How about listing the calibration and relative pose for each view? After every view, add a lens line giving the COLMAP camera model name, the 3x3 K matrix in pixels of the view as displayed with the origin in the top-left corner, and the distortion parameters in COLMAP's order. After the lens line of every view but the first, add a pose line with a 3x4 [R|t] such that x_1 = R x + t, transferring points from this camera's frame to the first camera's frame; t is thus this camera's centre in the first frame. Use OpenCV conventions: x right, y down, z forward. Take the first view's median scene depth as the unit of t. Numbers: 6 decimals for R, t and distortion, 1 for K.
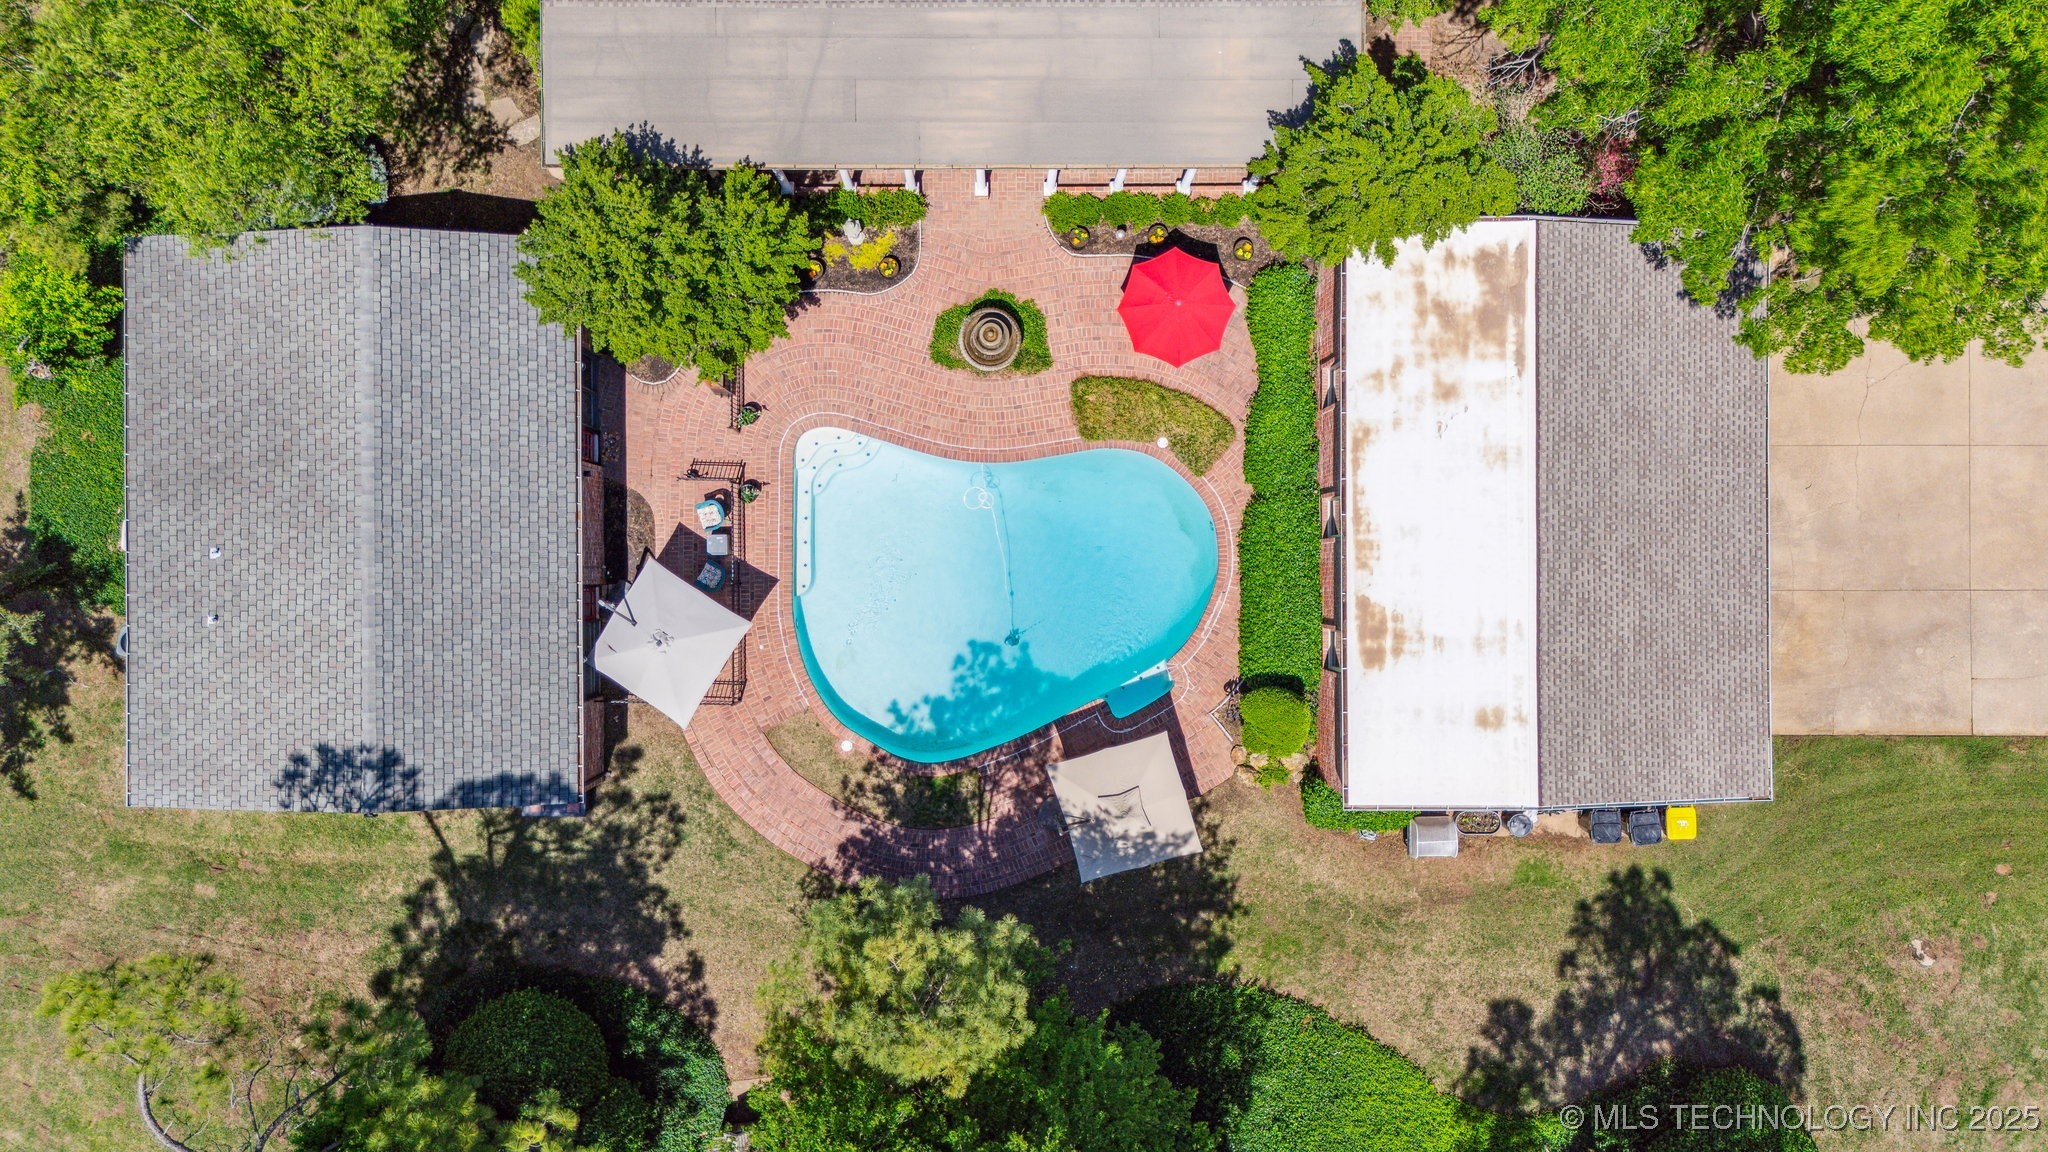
lens RADIAL K [[1518.0, 0, 1006.4], [0, 1518.0, 560.8], [0, 0, 1]] dist [0.058464, -0.012794]
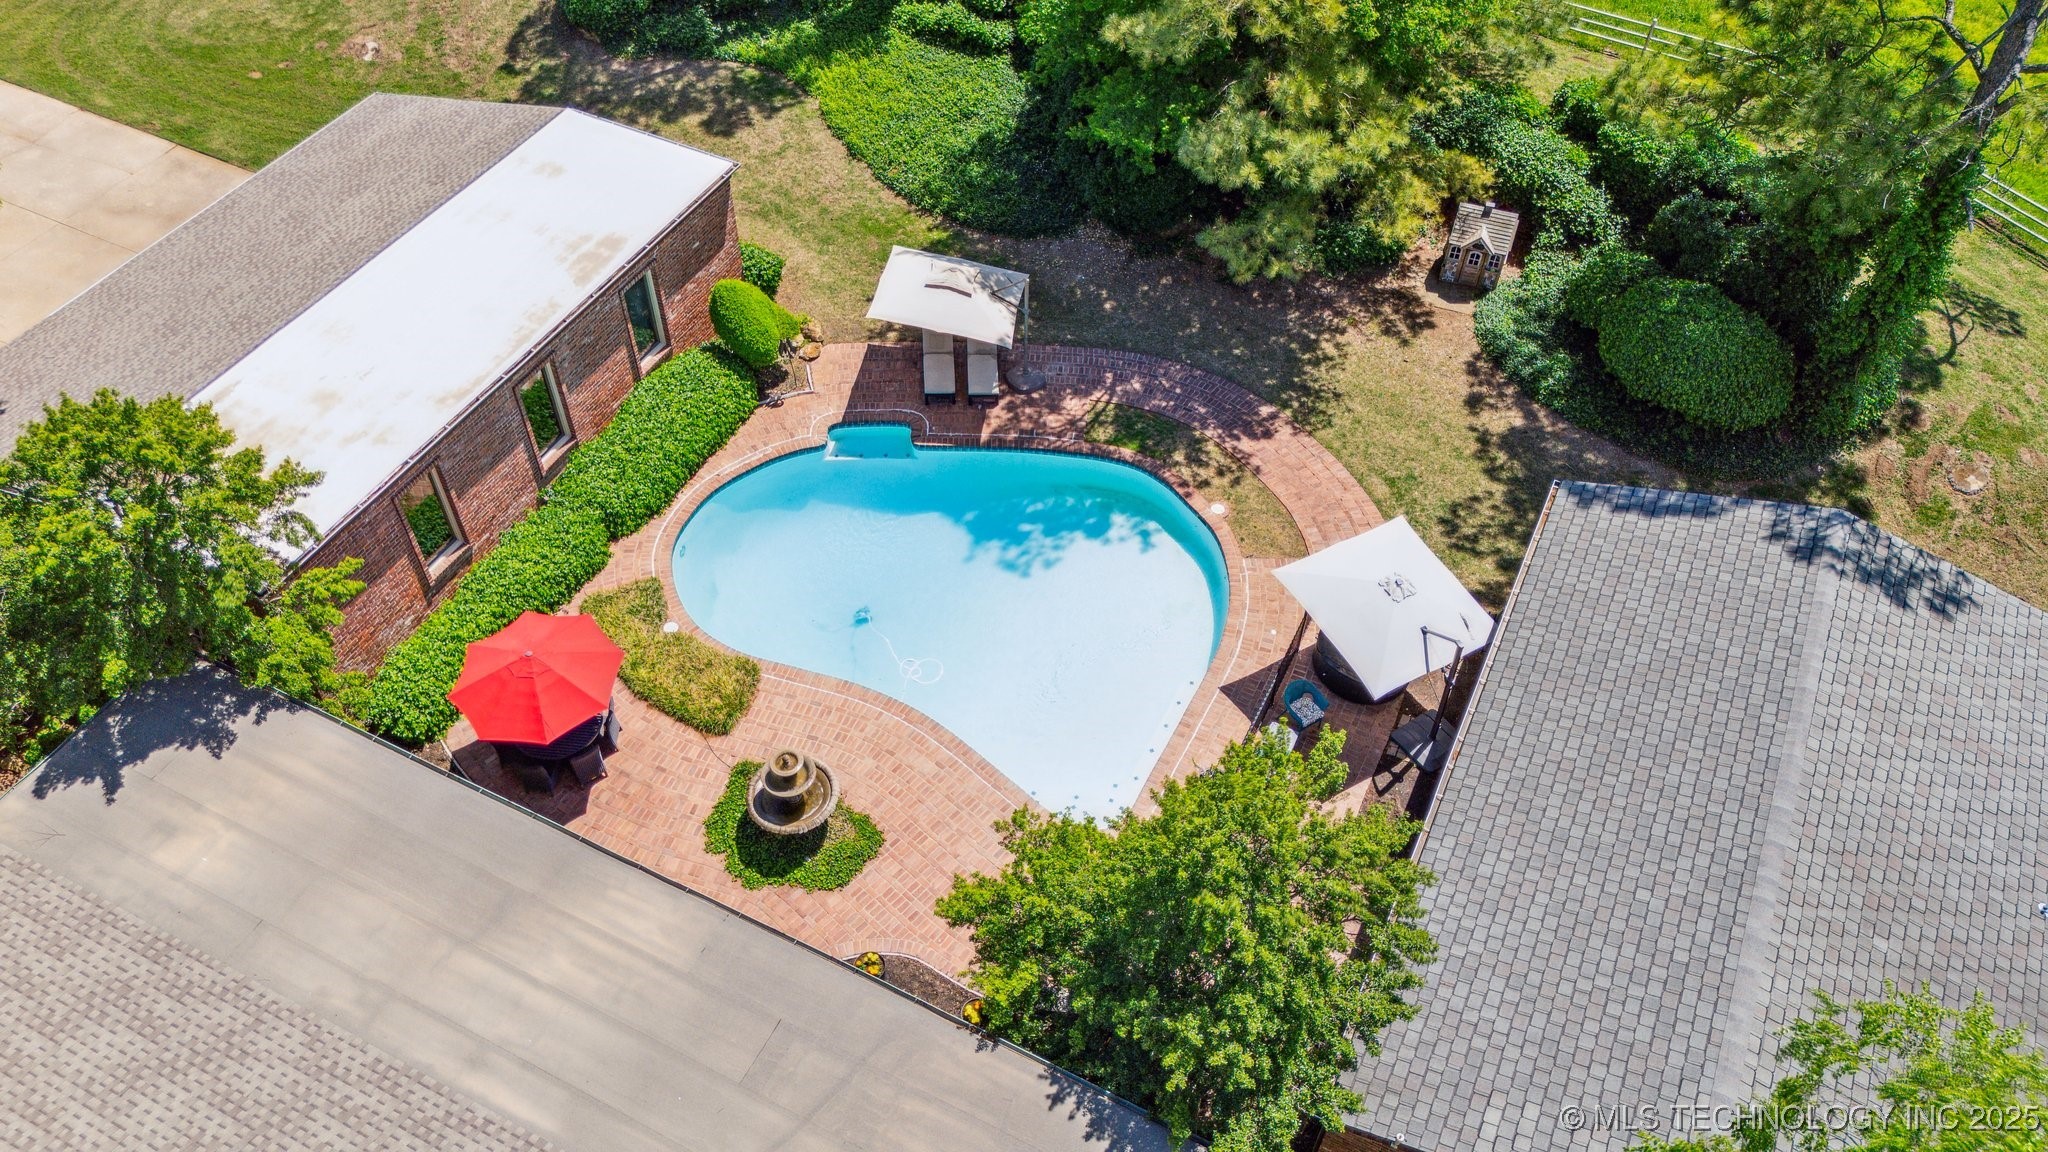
lens RADIAL K [[1518.0, 0, 1023.2], [0, 1518.0, 584.1], [0, 0, 1]] dist [0.058464, -0.012794]
pose [[-0.891753, -0.353493, 0.282523, -0.256514], [0.452037, -0.666951, 0.592317, -0.432136], [-0.020951, 0.655911, 0.754547, 0.422615]]
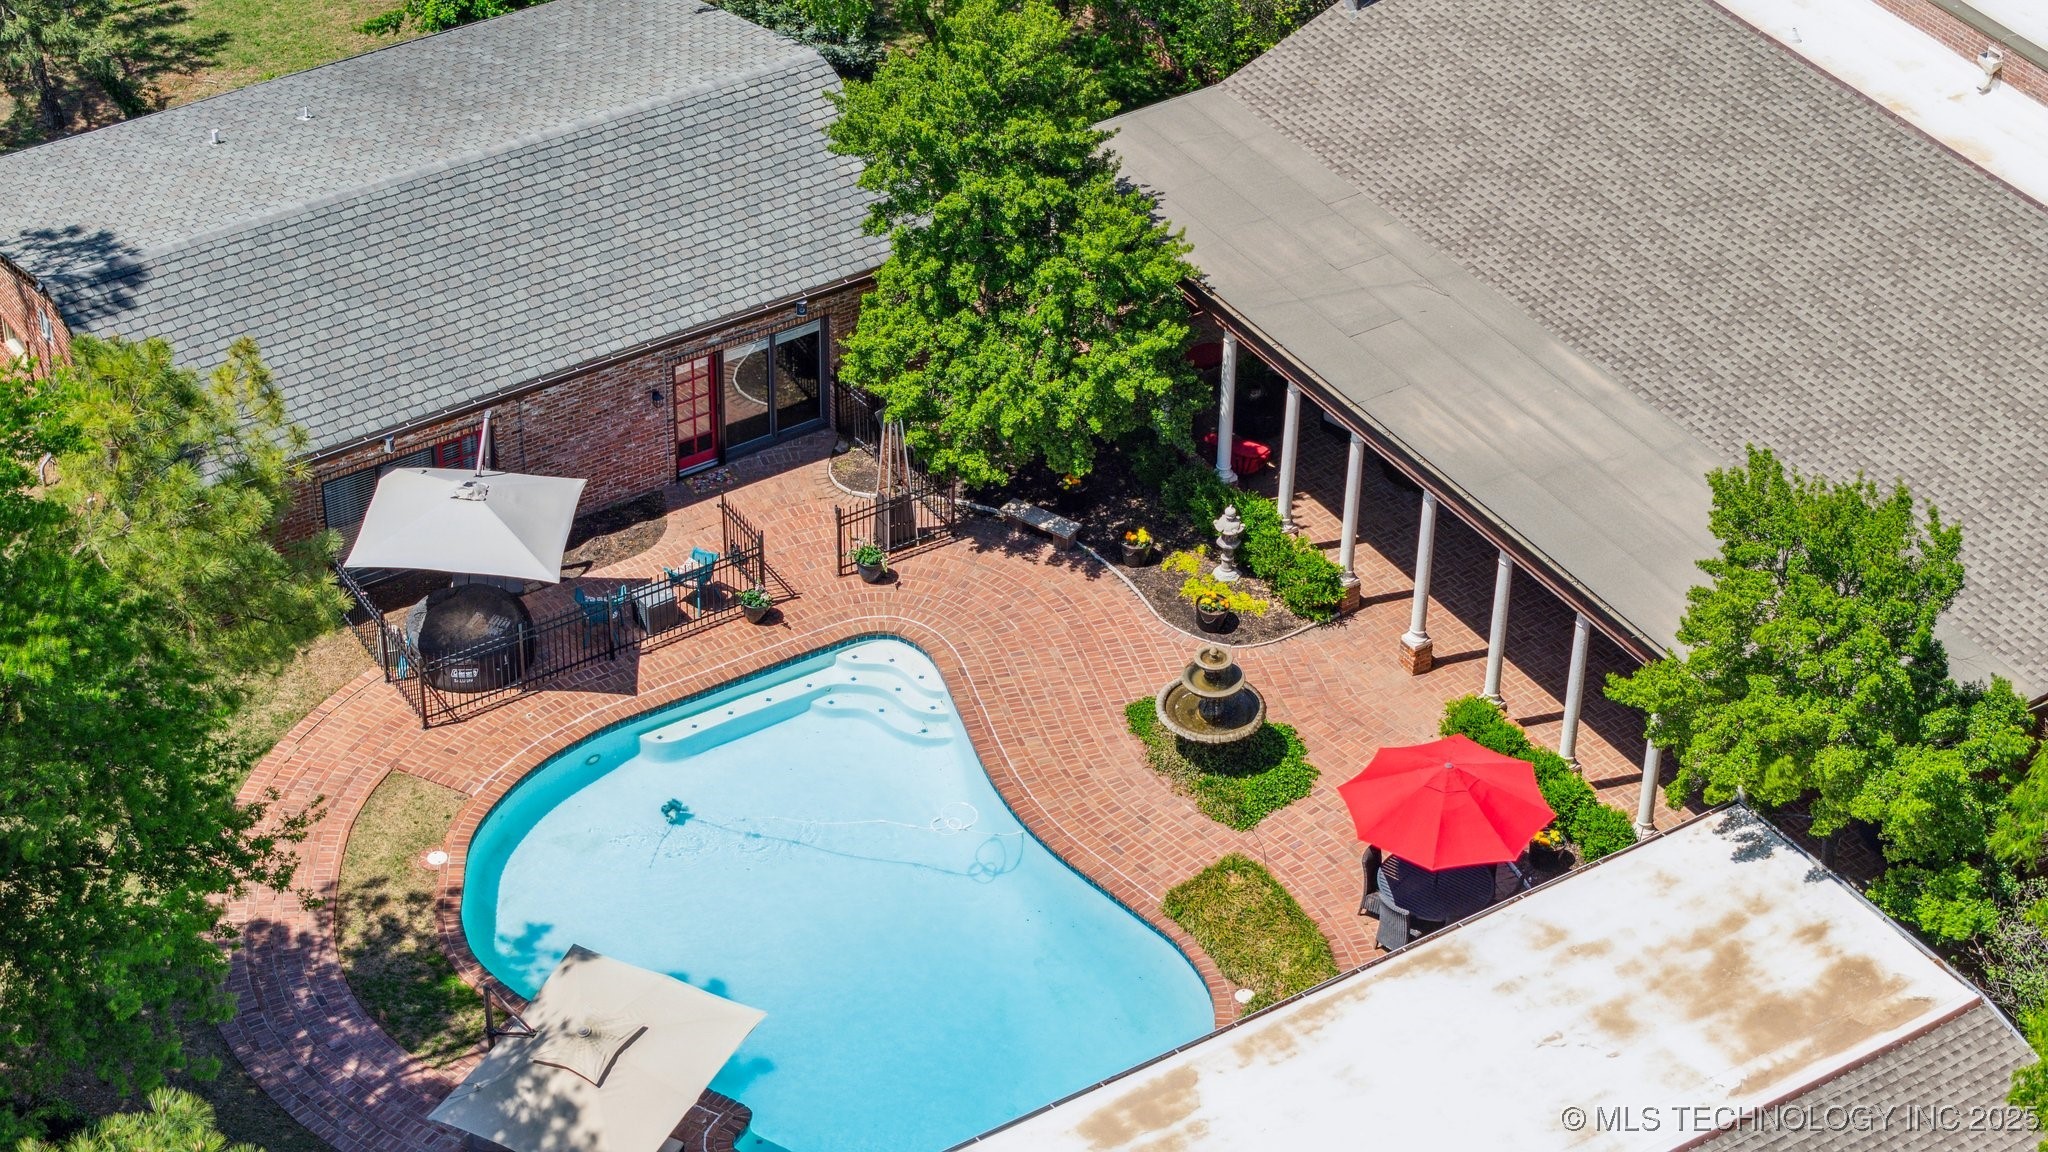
lens RADIAL K [[4043.1, 0, 1022.0], [0, 4043.1, 570.2], [0, 0, 1]] dist [0.044311, 0.000000]
pose [[0.542538, 0.501347, -0.674021, 0.924556], [-0.839937, 0.311717, -0.444228, 0.554948], [-0.012608, 0.807145, 0.590218, 0.072864]]
